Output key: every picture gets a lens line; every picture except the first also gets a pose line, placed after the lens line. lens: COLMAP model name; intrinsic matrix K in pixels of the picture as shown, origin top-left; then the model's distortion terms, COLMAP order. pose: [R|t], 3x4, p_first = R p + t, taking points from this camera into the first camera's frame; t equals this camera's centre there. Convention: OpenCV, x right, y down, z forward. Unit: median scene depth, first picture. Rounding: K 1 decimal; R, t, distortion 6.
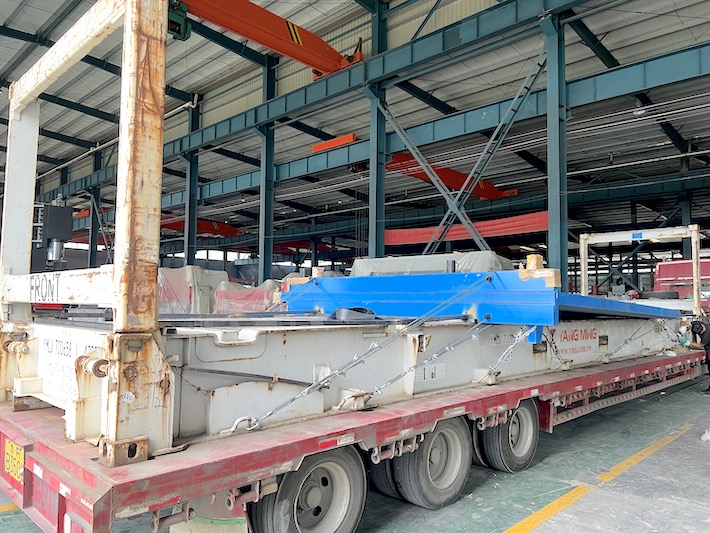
lens RADIAL K [[535.9, 0, 355.0], [0, 535.9, 266.5], [0, 0, 1]] dist [0.004240, 0.002053]
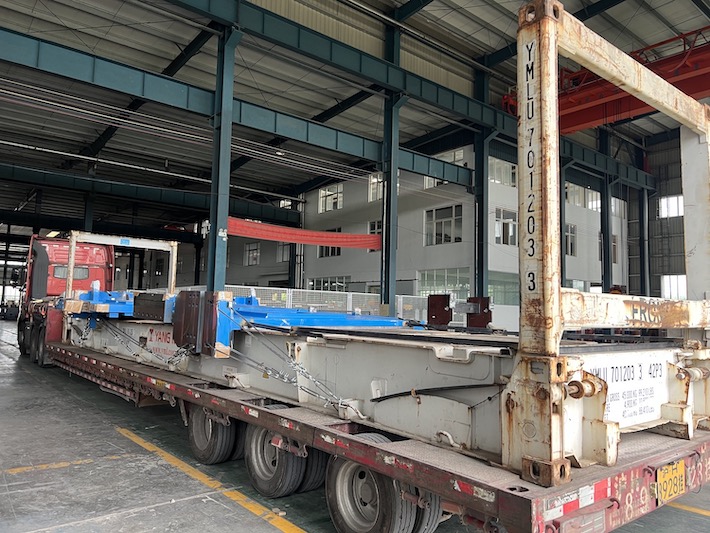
lens RADIAL K [[535.9, 0, 355.0], [0, 535.9, 266.5], [0, 0, 1]] dist [0.004240, 0.002053]
pose [[0.117234, 0.078199, 0.990021, -0.334752], [-0.098843, 0.992864, -0.066719, 0.019053], [-0.988173, -0.090035, 0.124127, 0.342842]]
